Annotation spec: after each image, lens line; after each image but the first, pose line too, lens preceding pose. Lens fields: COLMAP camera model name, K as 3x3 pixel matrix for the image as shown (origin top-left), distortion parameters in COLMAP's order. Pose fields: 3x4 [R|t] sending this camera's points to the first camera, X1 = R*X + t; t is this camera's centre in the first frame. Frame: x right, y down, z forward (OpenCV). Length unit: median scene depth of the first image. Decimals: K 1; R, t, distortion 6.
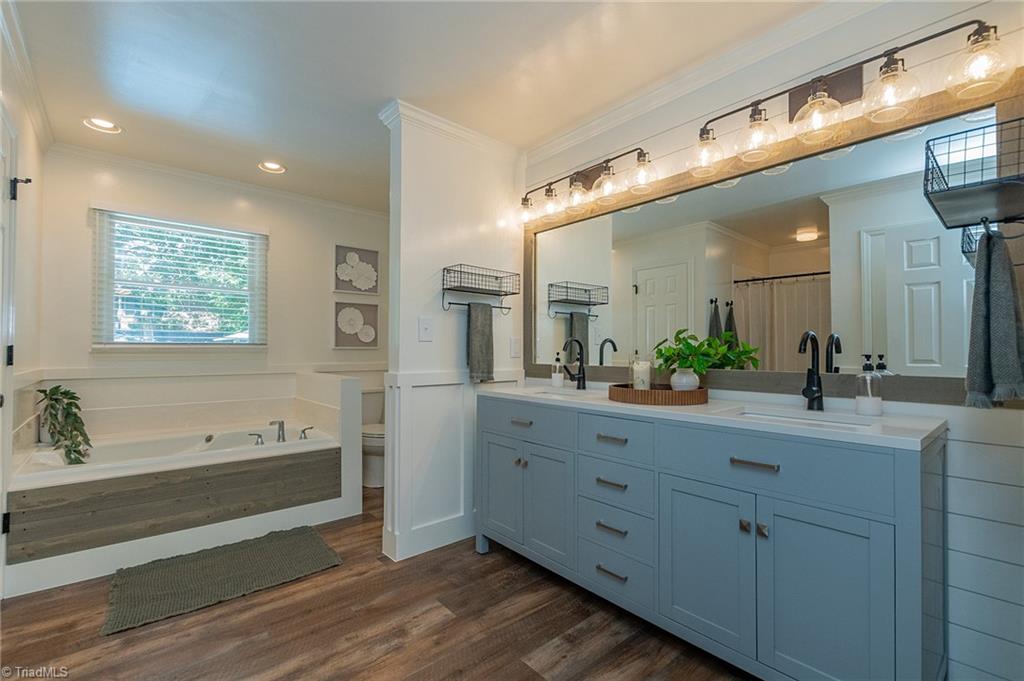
lens RADIAL K [[463.5, 0, 513.9], [0, 463.5, 347.0], [0, 0, 1]] dist [0.000560, -0.000434]
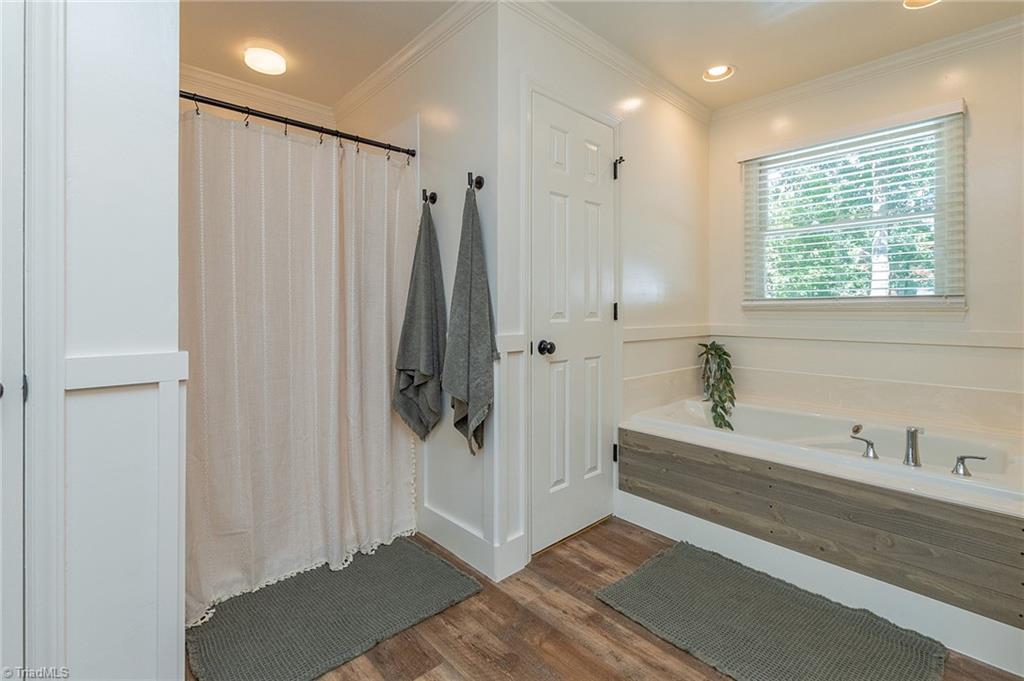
lens RADIAL K [[463.5, 0, 492.3], [0, 463.5, 309.5], [0, 0, 1]] dist [0.000560, -0.000434]
pose [[0.013566, -0.001644, -0.999907, 0.065544], [0.010311, 0.999946, -0.001504, 0.008569], [0.999855, -0.010290, 0.013582, 0.511162]]
